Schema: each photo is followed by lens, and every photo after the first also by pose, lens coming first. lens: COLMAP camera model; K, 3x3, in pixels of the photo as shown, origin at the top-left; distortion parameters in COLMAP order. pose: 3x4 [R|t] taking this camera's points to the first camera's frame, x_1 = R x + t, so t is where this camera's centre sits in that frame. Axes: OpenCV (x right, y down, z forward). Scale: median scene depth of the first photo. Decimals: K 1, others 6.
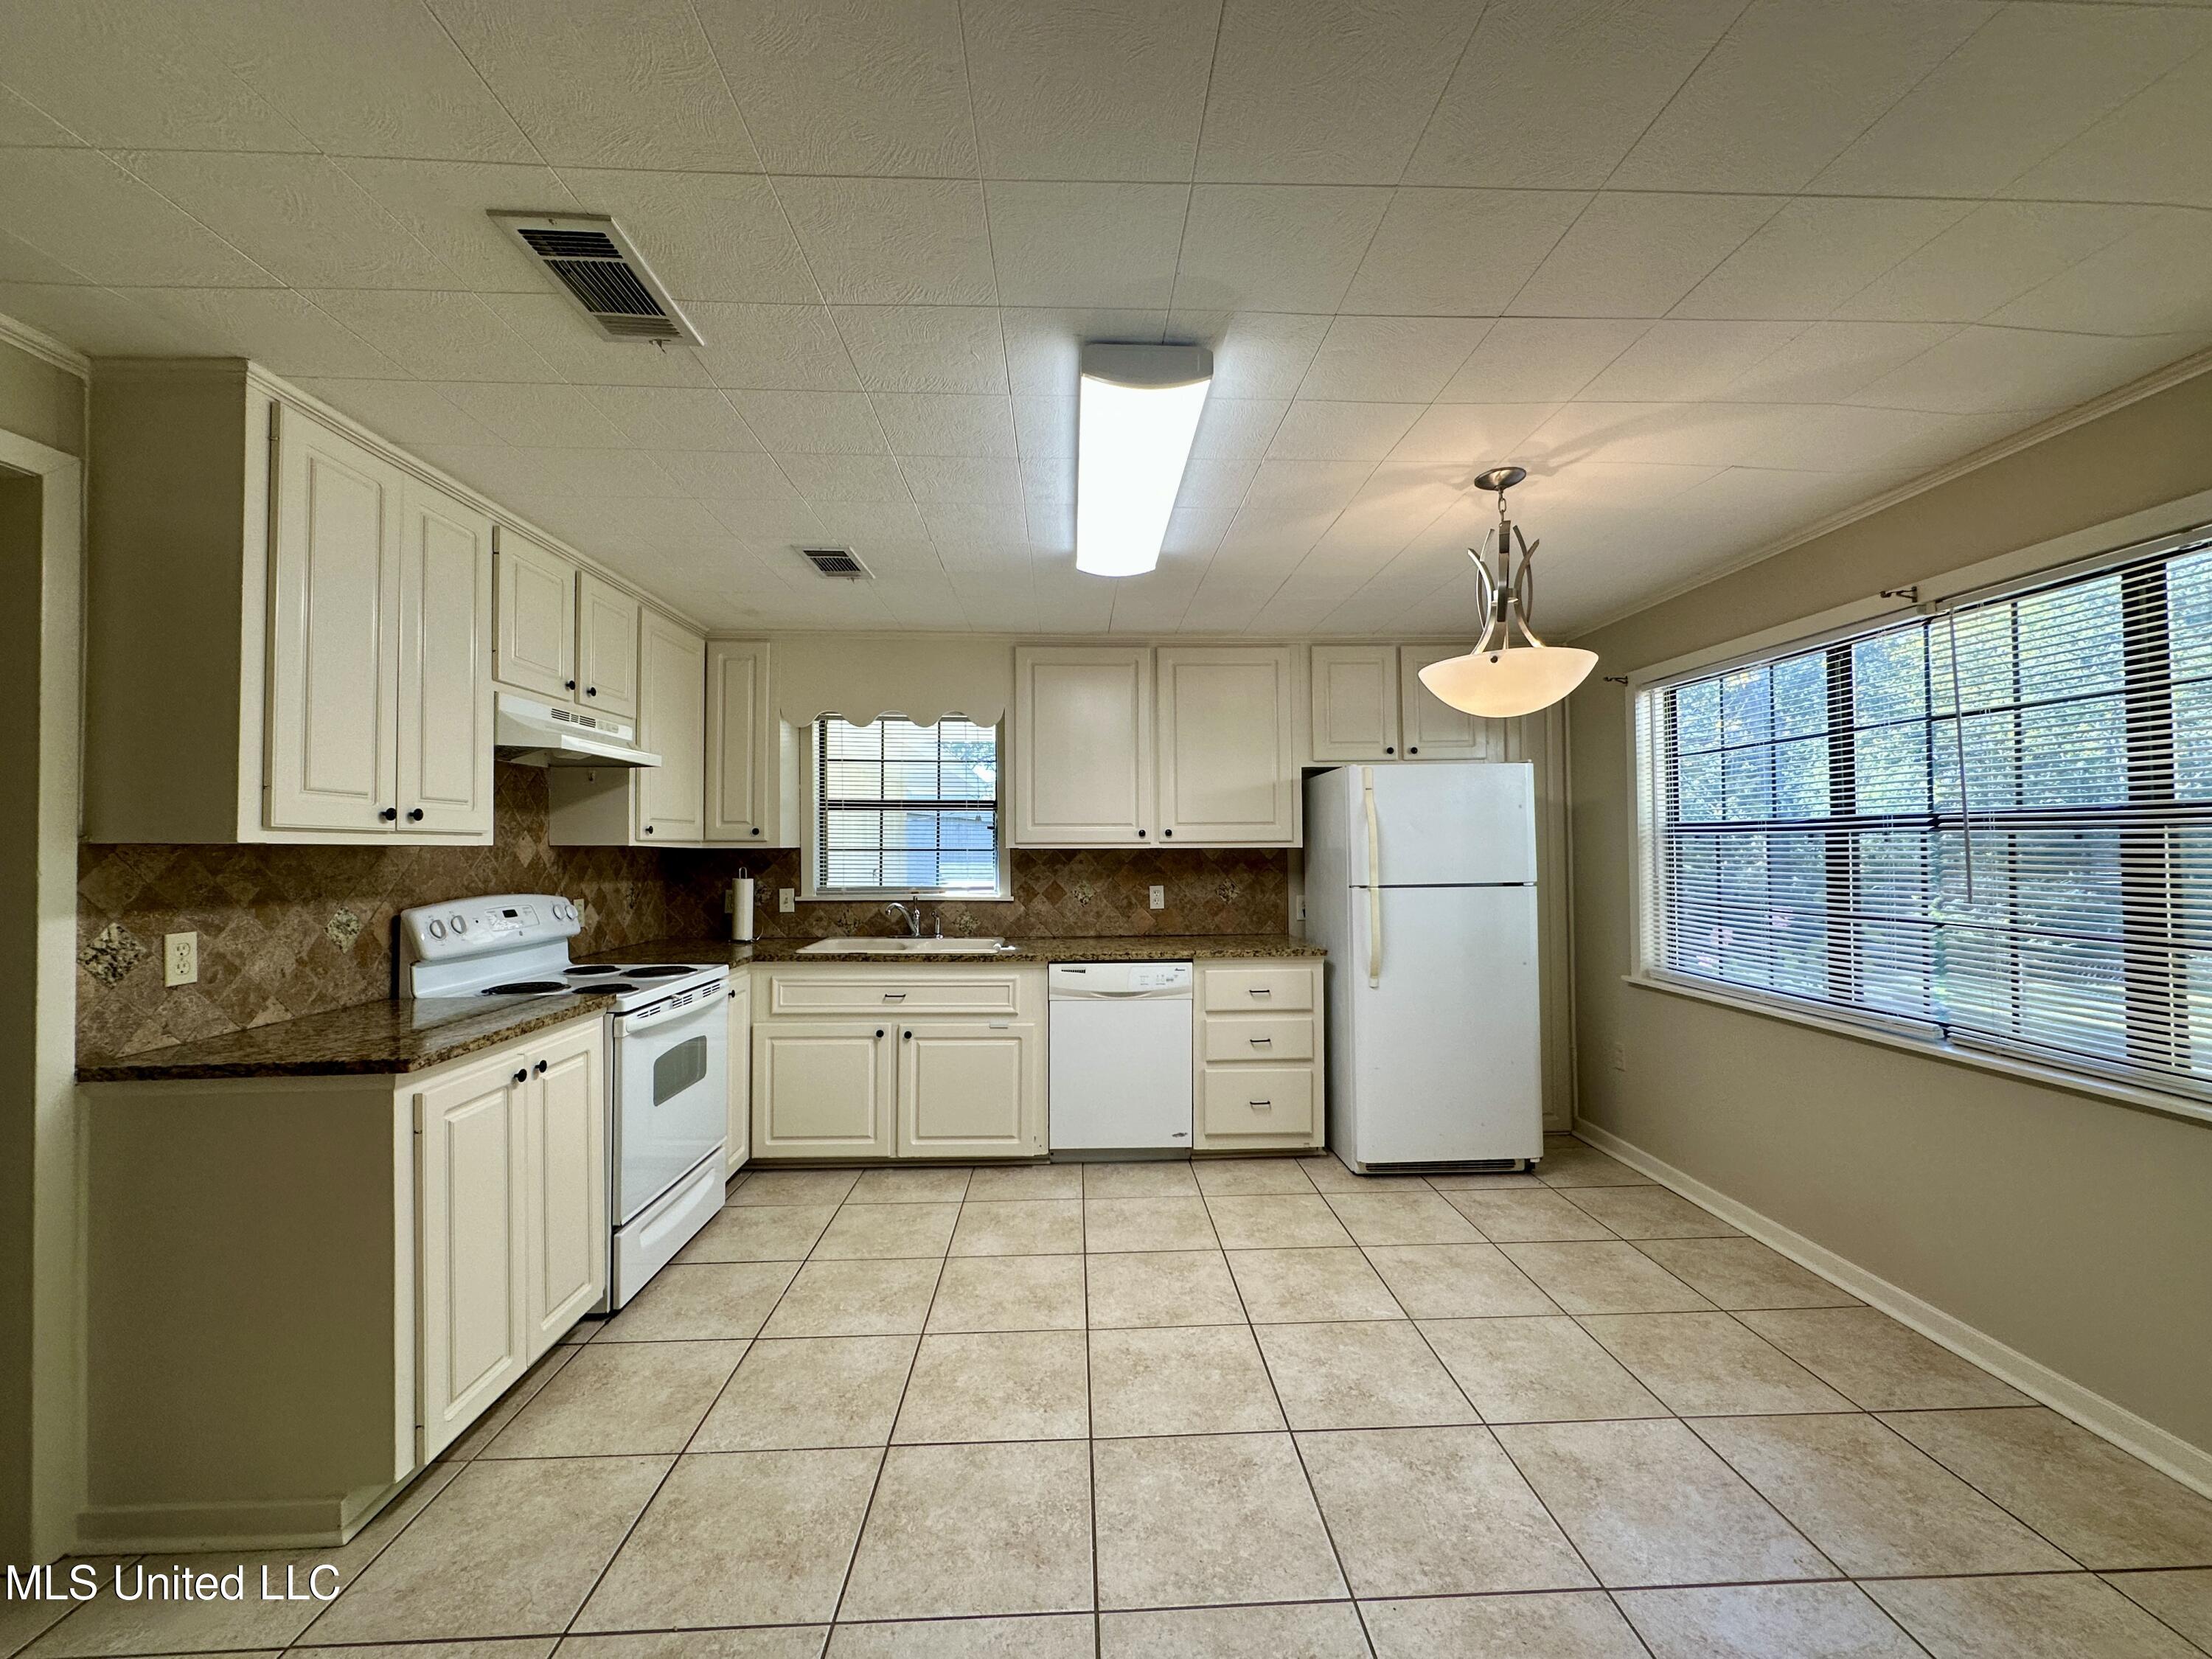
lens RADIAL K [[884.7, 0, 1106.0], [0, 884.7, 829.5], [0, 0, 1]] dist [-0.003992, 0.000578]
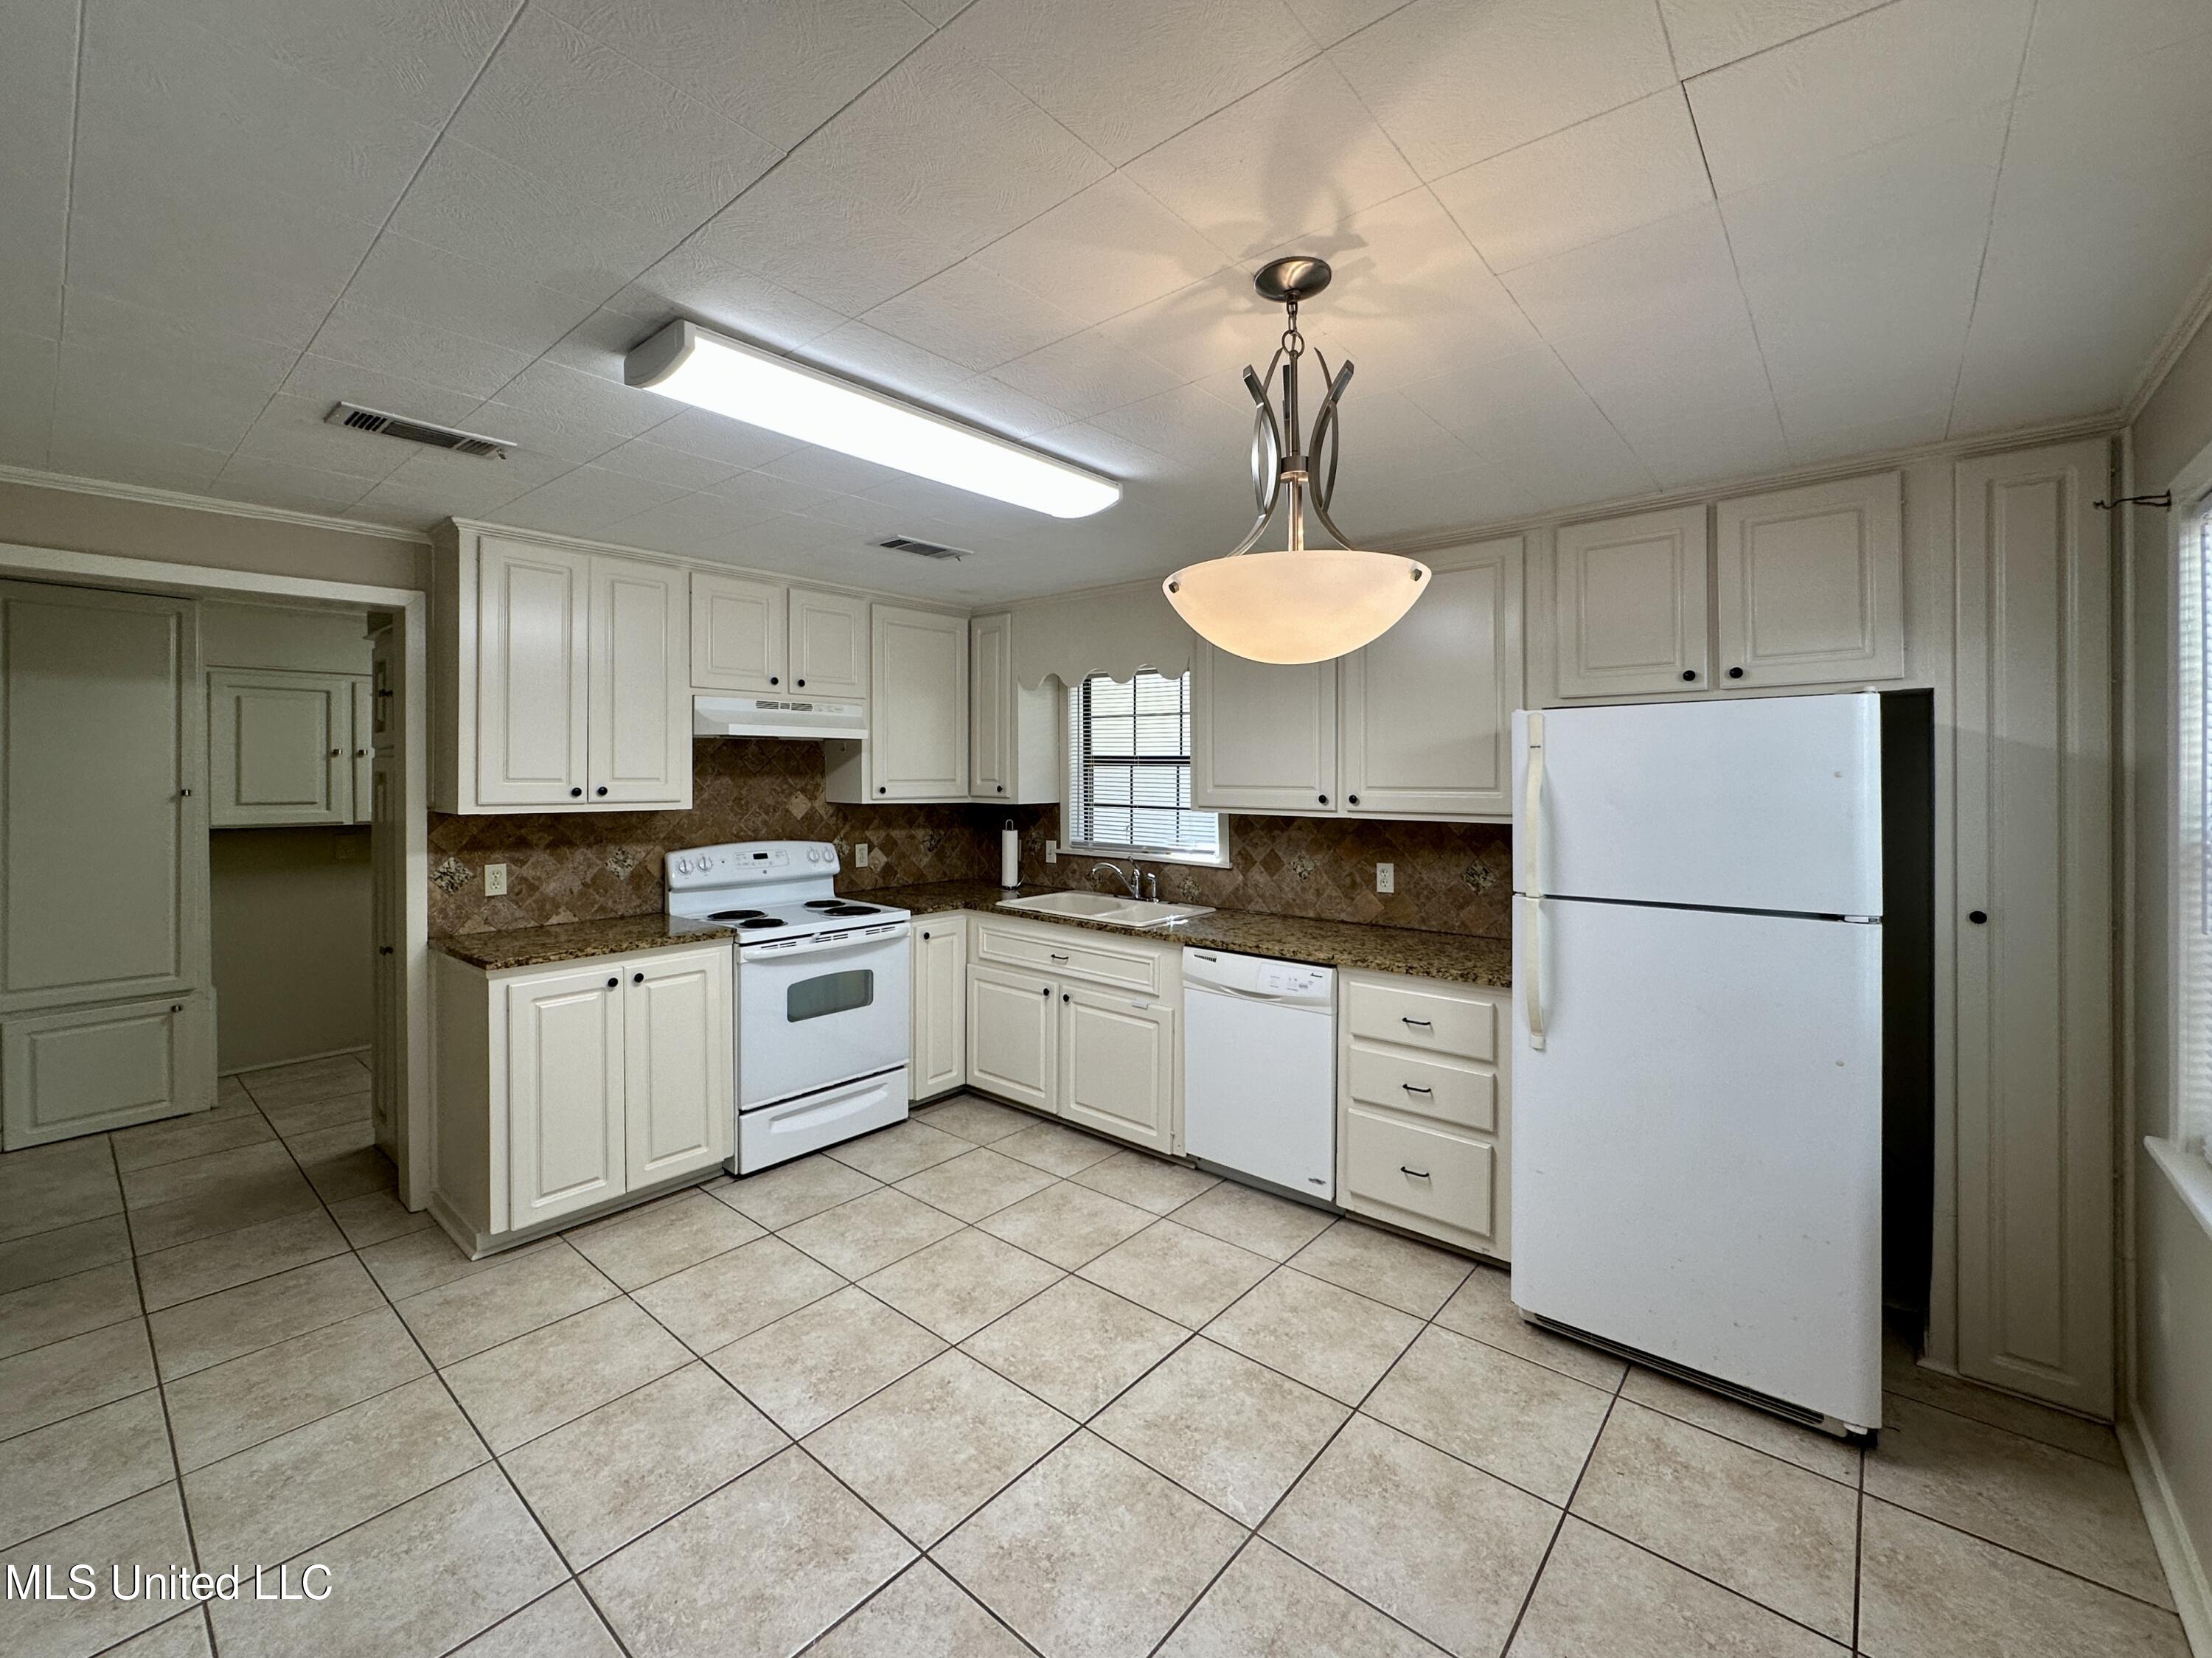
lens RADIAL K [[918.2, 0, 1104.3], [0, 918.2, 777.5], [0, 0, 1]] dist [-0.002137, -0.000082]
pose [[0.733643, 0.009888, -0.679463, 0.550341], [0.008415, 0.999685, 0.023634, -0.043956], [0.679483, -0.023057, 0.733329, 0.297379]]
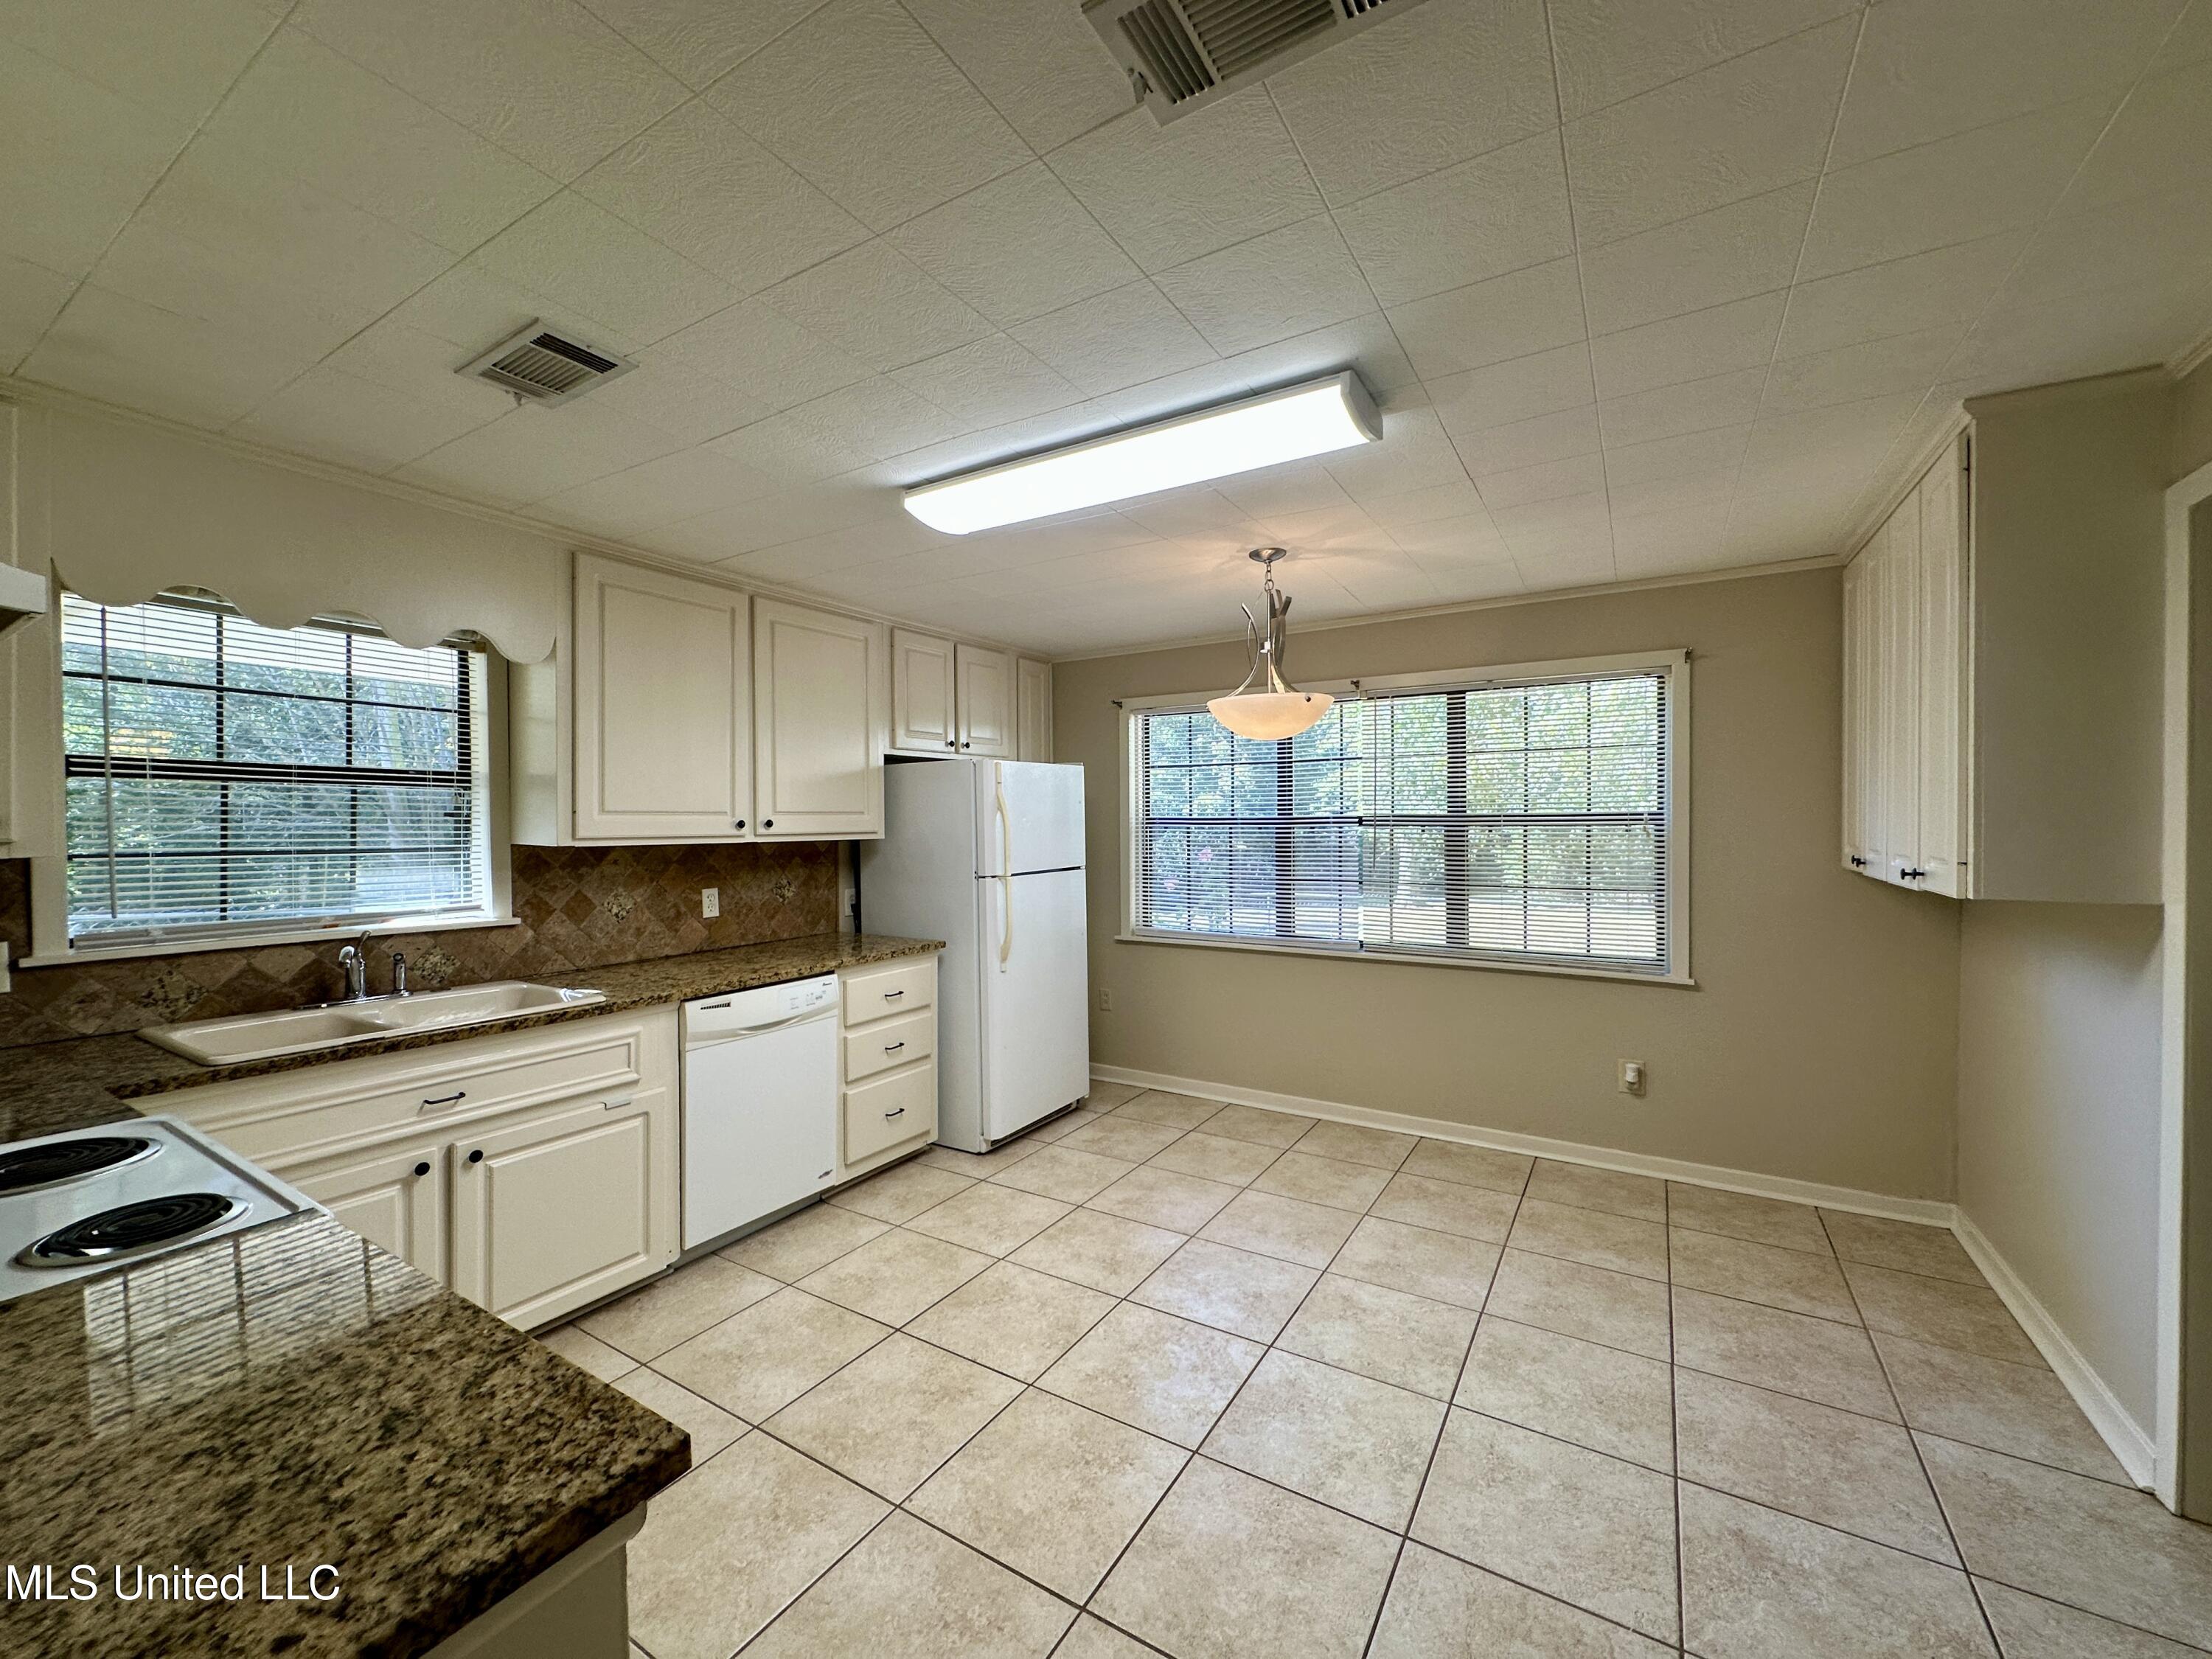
lens RADIAL K [[884.7, 0, 1106.0], [0, 884.7, 829.5], [0, 0, 1]] dist [-0.003992, 0.000578]
pose [[0.556907, -0.006420, 0.830550, -0.525581], [-0.013068, 0.999779, 0.016491, -0.010310], [-0.830472, -0.020038, 0.556700, 0.326988]]
